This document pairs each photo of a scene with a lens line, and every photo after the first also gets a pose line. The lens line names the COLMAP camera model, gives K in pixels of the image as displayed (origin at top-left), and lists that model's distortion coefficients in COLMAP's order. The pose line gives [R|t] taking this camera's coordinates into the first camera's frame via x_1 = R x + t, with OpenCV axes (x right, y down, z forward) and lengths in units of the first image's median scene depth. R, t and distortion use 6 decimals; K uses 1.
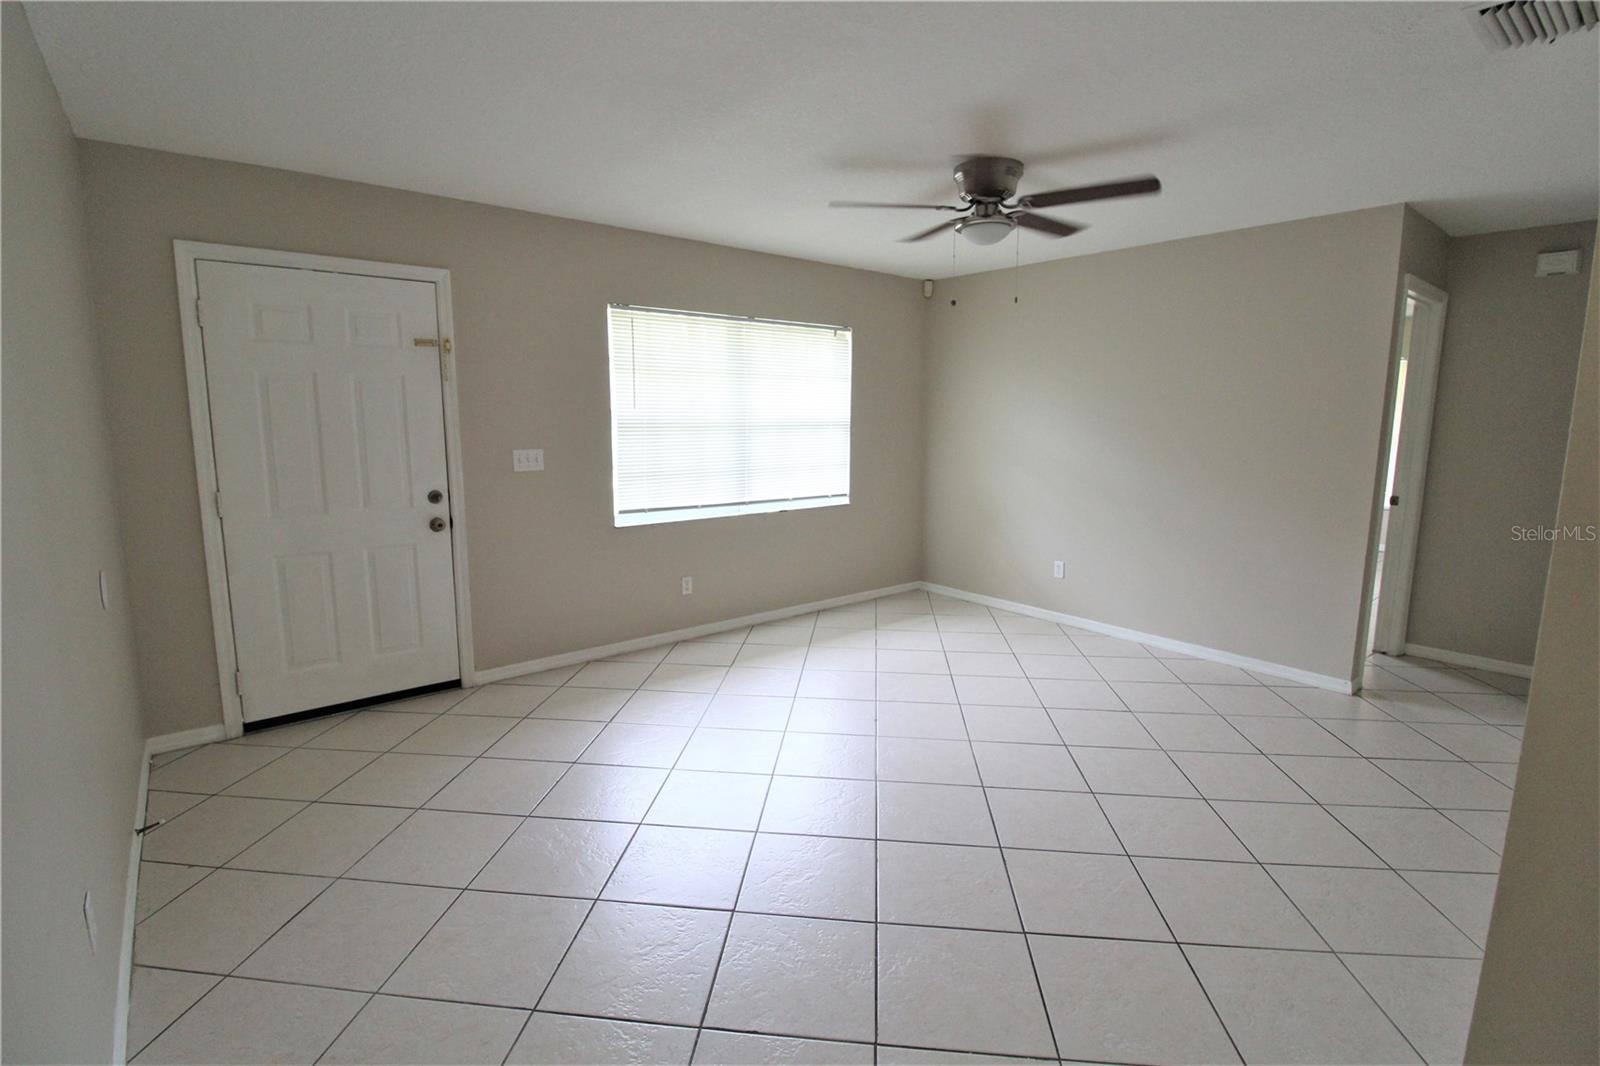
lens RADIAL K [[752.5, 0, 803.1], [0, 752.5, 531.2], [0, 0, 1]] dist [0.004697, -0.000645]
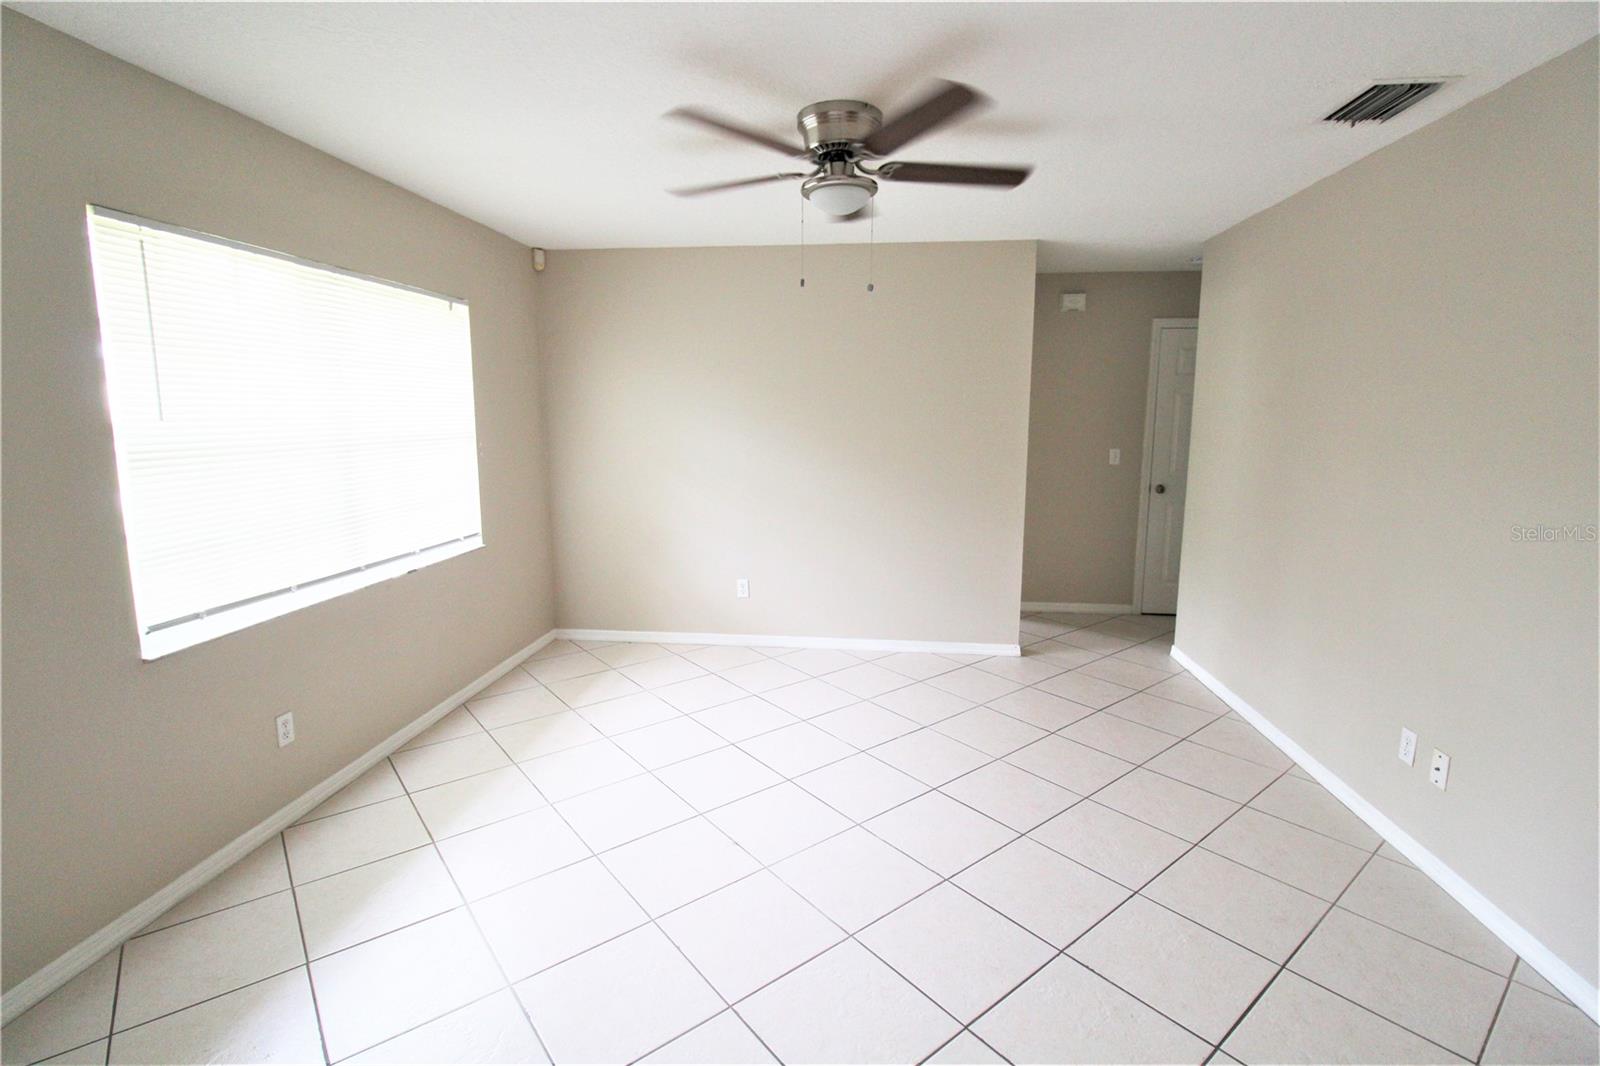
lens RADIAL K [[752.5, 0, 799.7], [0, 752.5, 526.3], [0, 0, 1]] dist [0.004697, -0.000645]
pose [[0.720572, -0.112761, 0.684150, -0.247883], [0.113845, 0.992538, 0.043683, -0.061060], [-0.683970, 0.046411, 0.728032, 0.310532]]
